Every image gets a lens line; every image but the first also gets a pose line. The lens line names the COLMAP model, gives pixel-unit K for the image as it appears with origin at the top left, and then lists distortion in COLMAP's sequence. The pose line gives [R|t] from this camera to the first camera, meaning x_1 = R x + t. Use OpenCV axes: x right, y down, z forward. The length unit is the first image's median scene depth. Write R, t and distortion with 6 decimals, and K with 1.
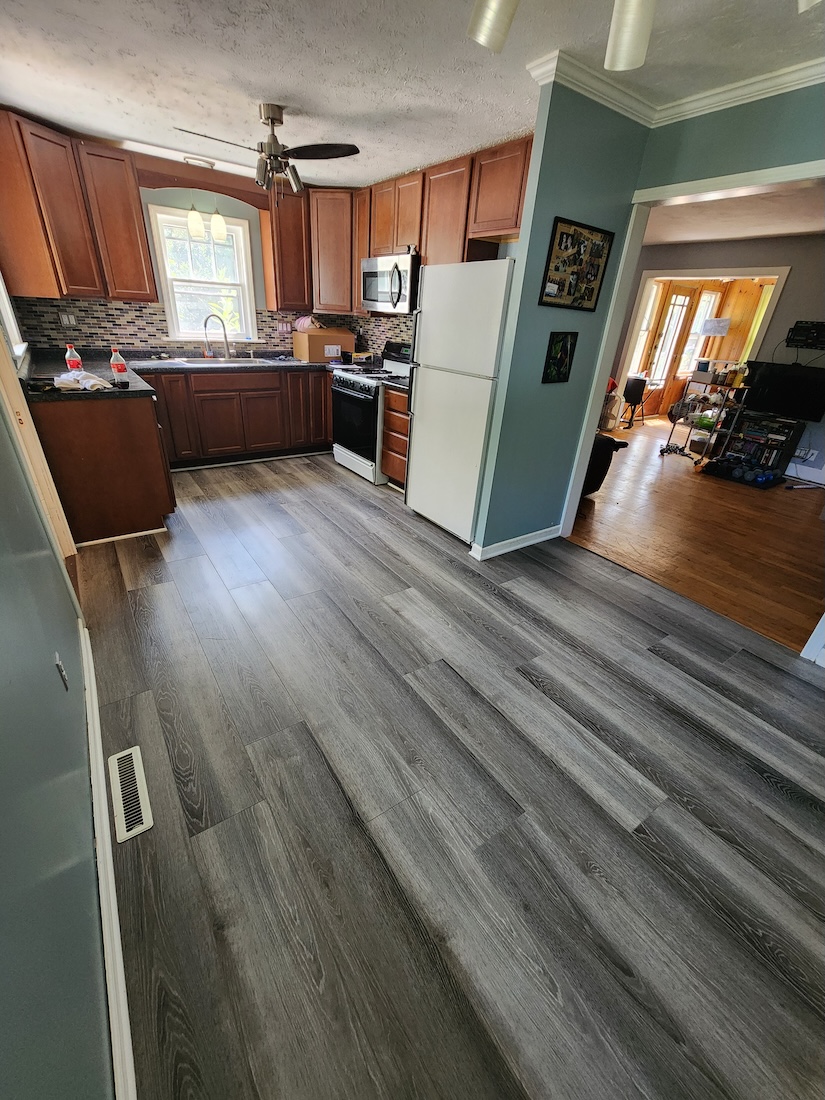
lens RADIAL K [[447.2, 0, 401.1], [0, 447.2, 552.2], [0, 0, 1]] dist [-0.001301, 0.000241]
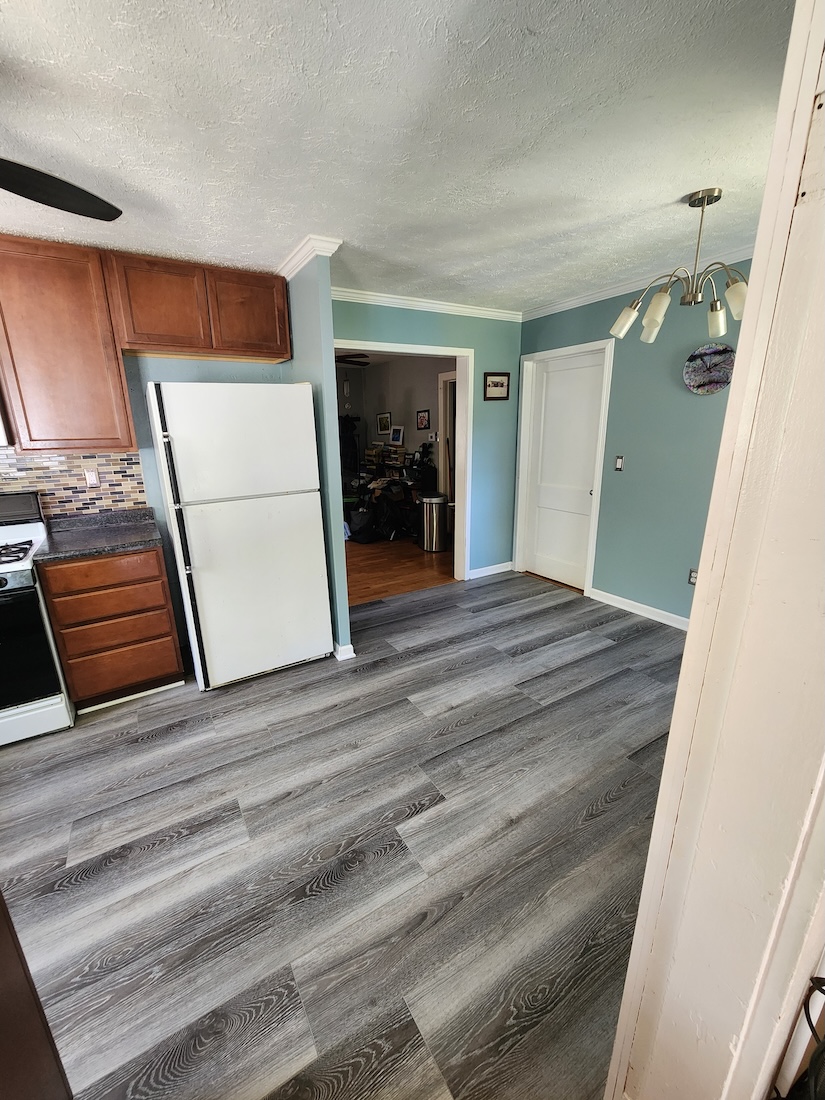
lens RADIAL K [[447.2, 0, 401.0], [0, 447.2, 553.5], [0, 0, 1]] dist [-0.001301, 0.000241]
pose [[0.066107, -0.330341, 0.941544, -0.795301], [0.498088, 0.828560, 0.255729, -0.438627], [-0.864603, 0.452066, 0.219313, 0.687126]]
